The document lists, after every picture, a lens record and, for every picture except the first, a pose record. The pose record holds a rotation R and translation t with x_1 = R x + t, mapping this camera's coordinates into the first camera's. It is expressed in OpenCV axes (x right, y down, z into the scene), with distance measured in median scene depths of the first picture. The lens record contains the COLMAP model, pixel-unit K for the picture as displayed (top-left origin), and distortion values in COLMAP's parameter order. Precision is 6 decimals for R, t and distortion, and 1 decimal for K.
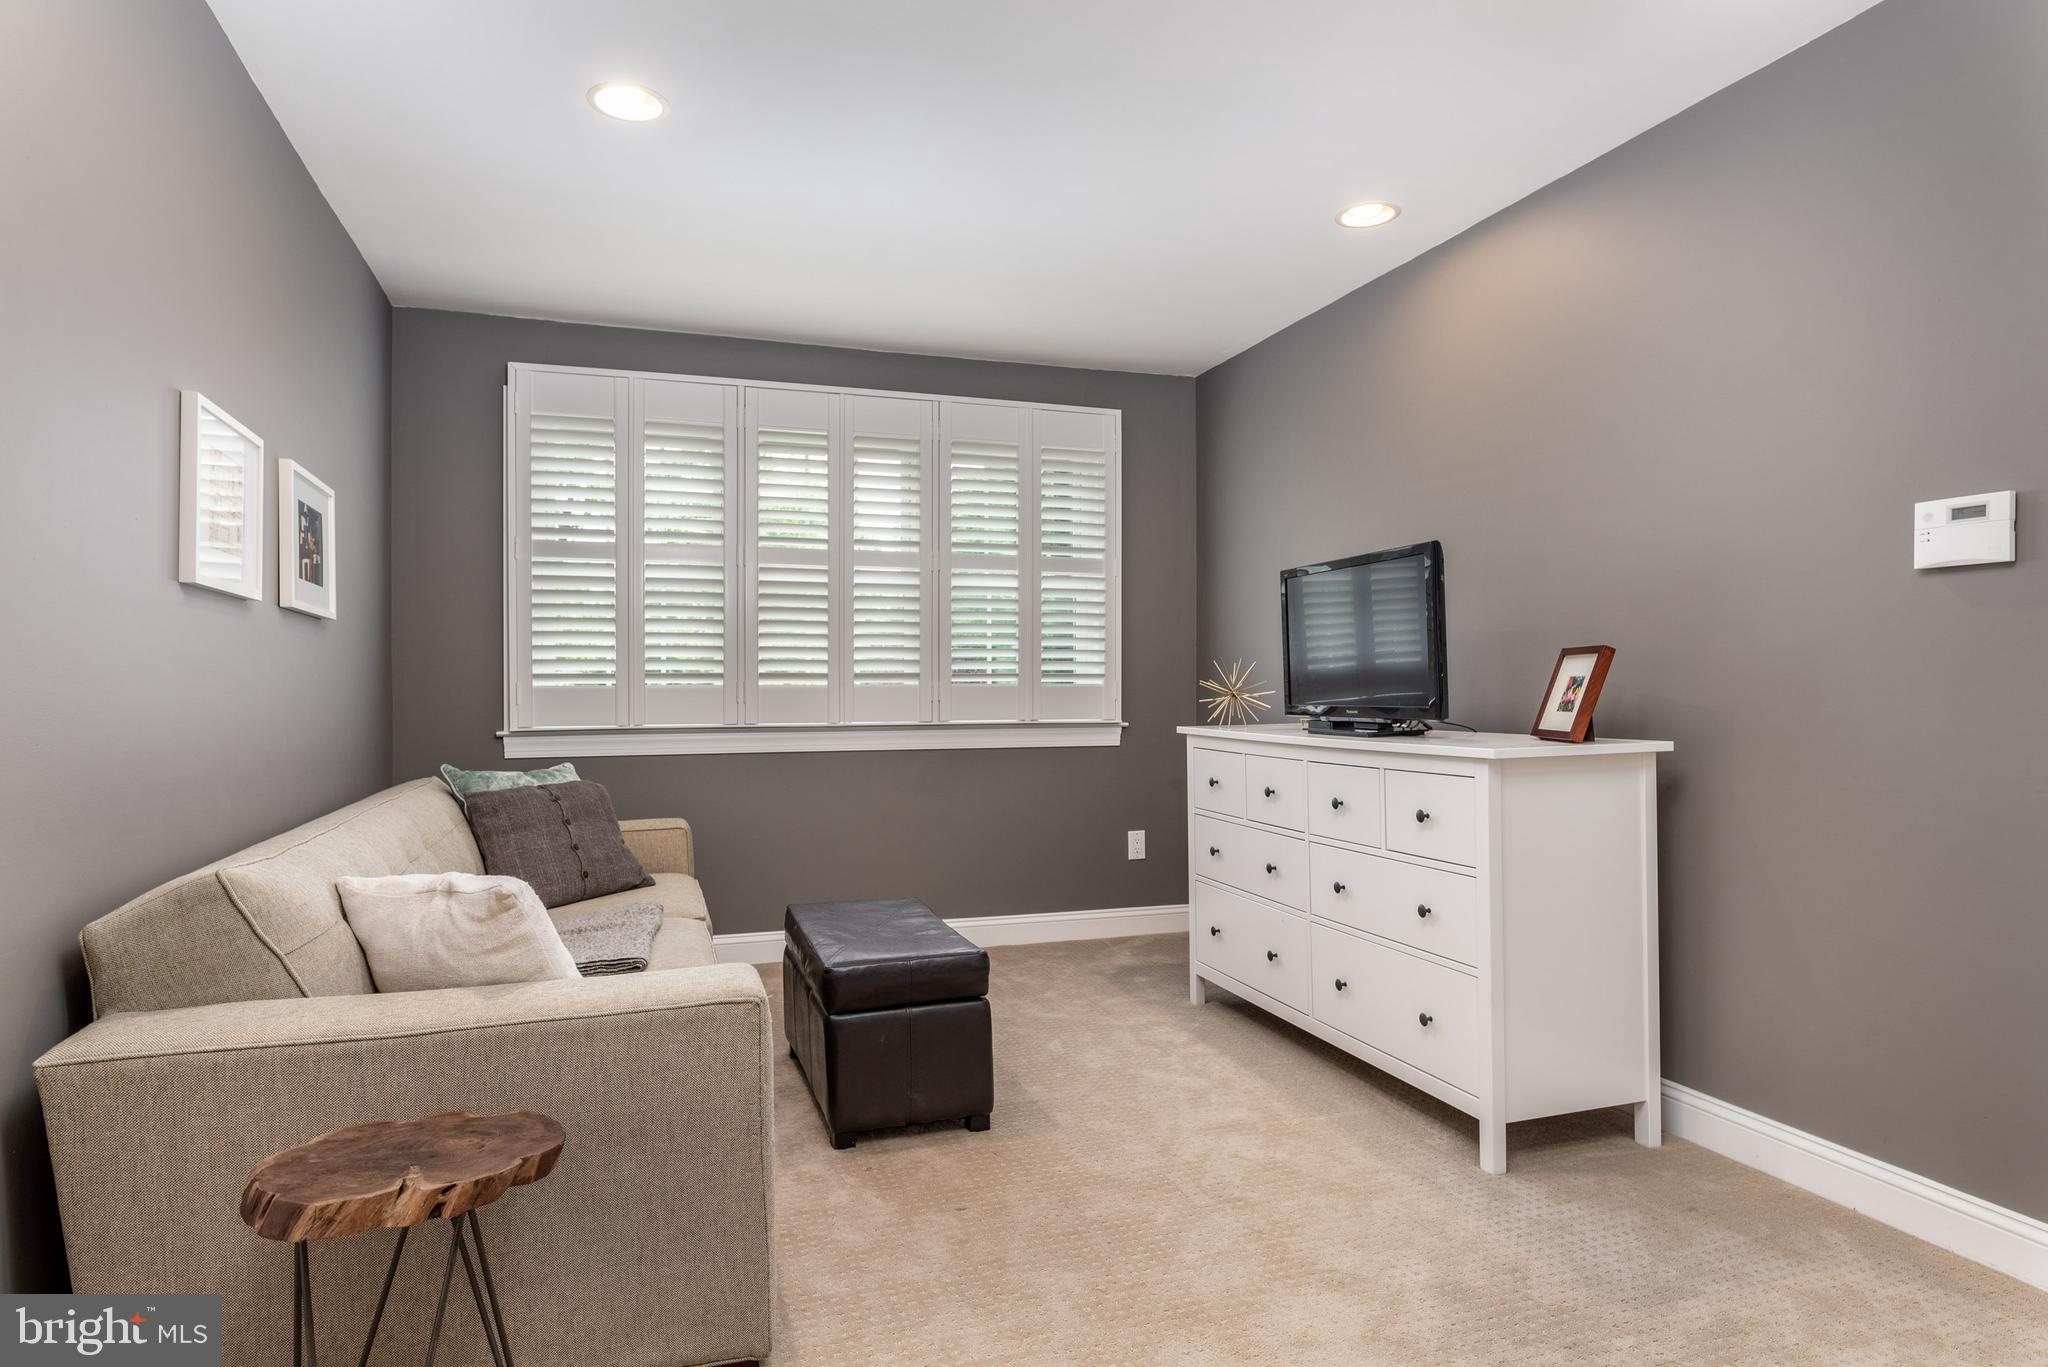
lens RADIAL K [[1173.3, 0, 1013.7], [0, 1173.3, 682.8], [0, 0, 1]] dist [-0.006220, 0.002030]
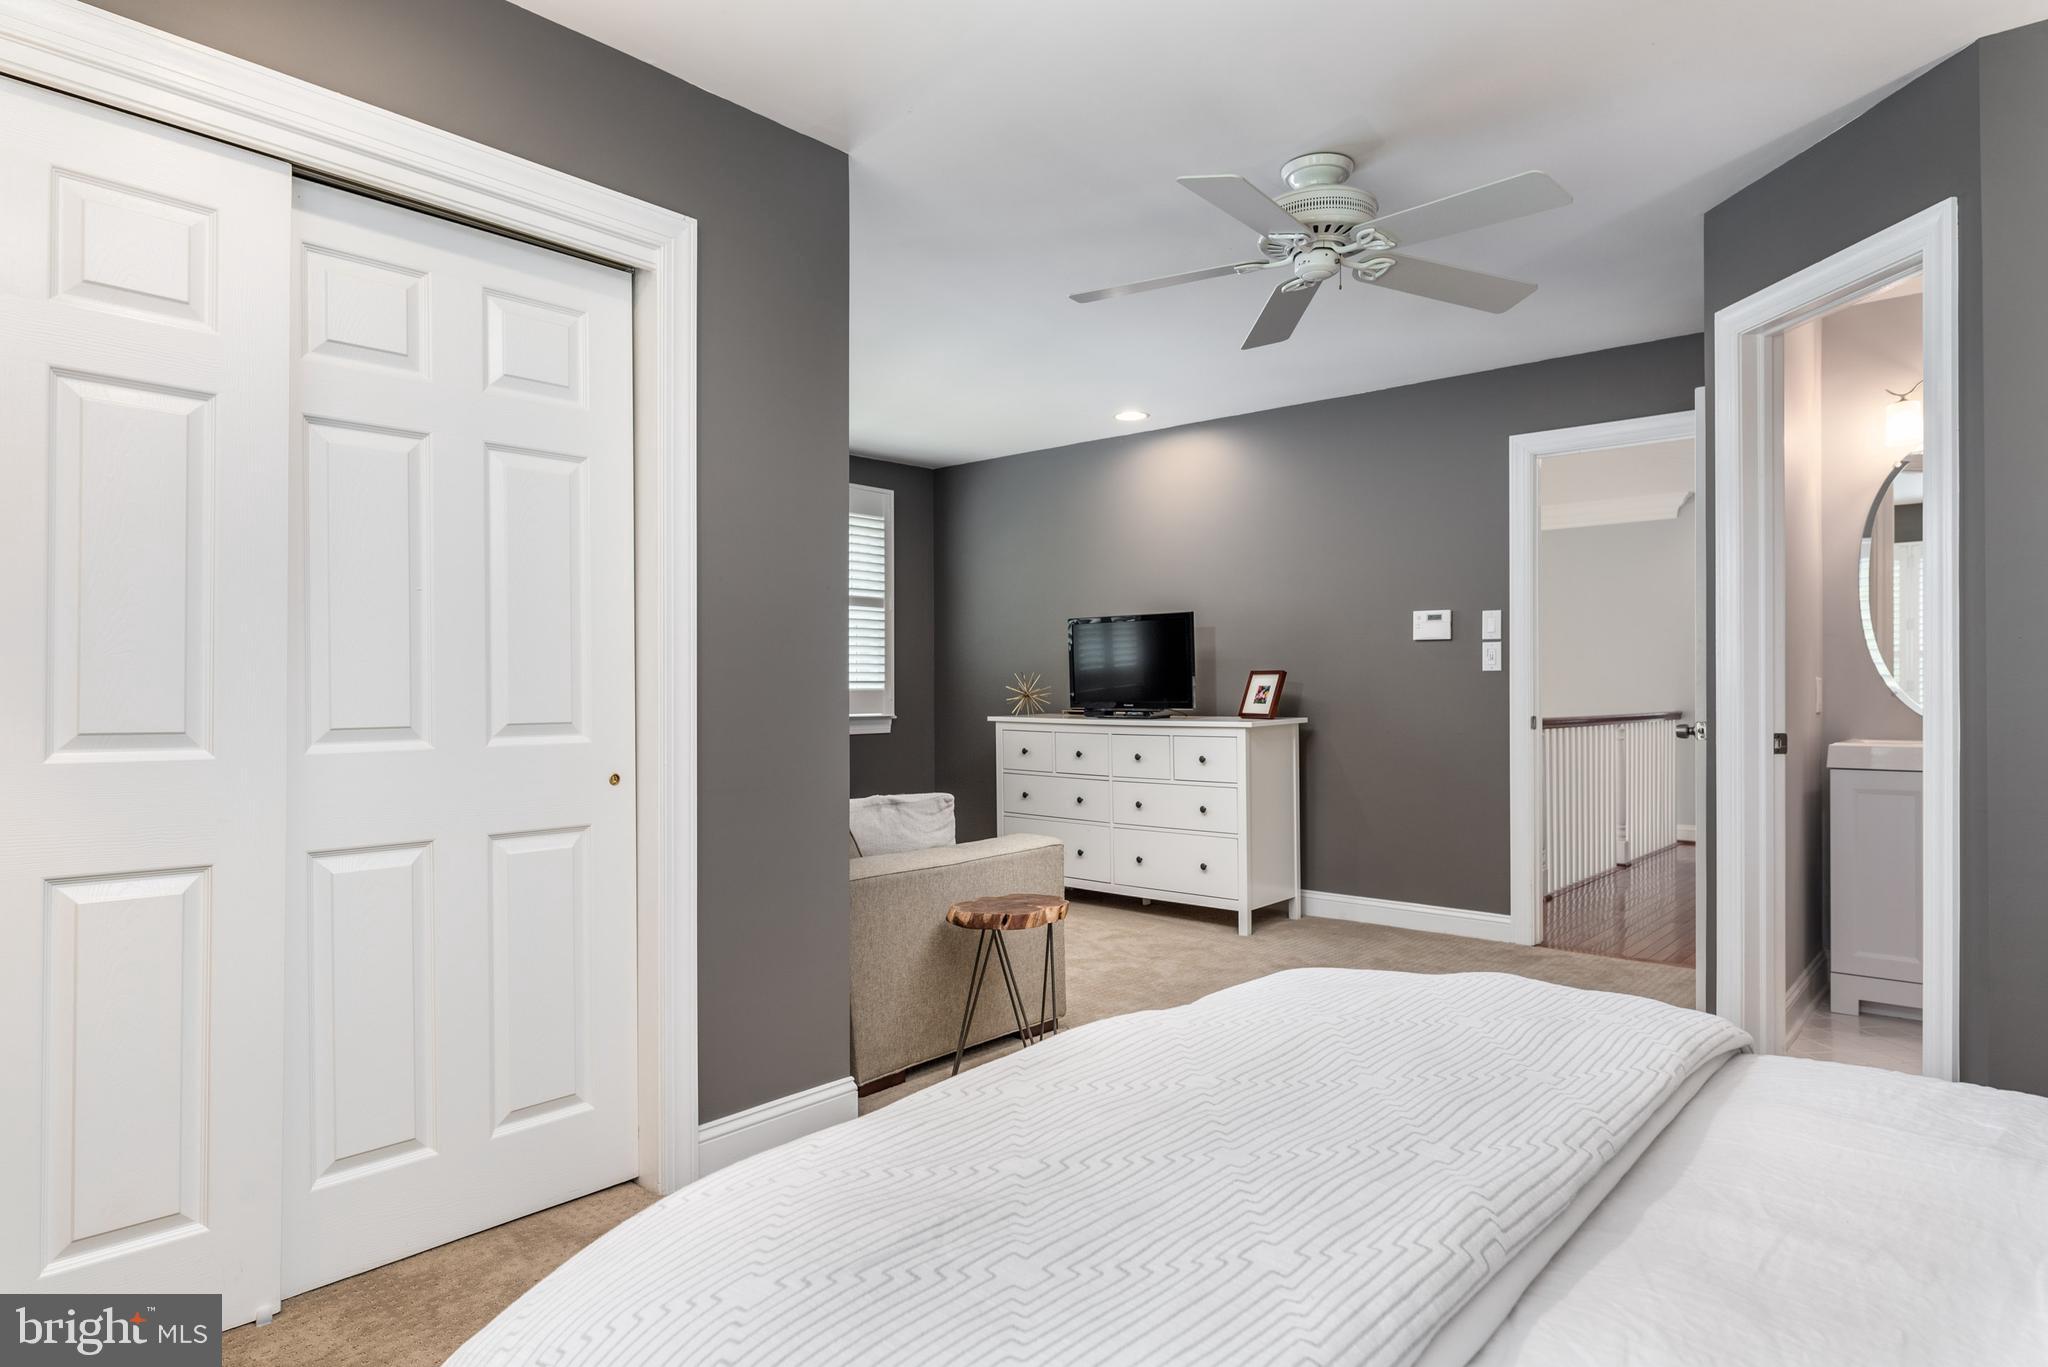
lens RADIAL K [[1173.3, 0, 1034.4], [0, 1173.3, 685.7], [0, 0, 1]] dist [-0.006220, 0.002030]
pose [[0.857218, 0.002490, 0.514947, -0.861115], [-0.002978, 0.999996, 0.000122, -0.004517], [-0.514945, -0.001638, 0.857222, -0.482980]]
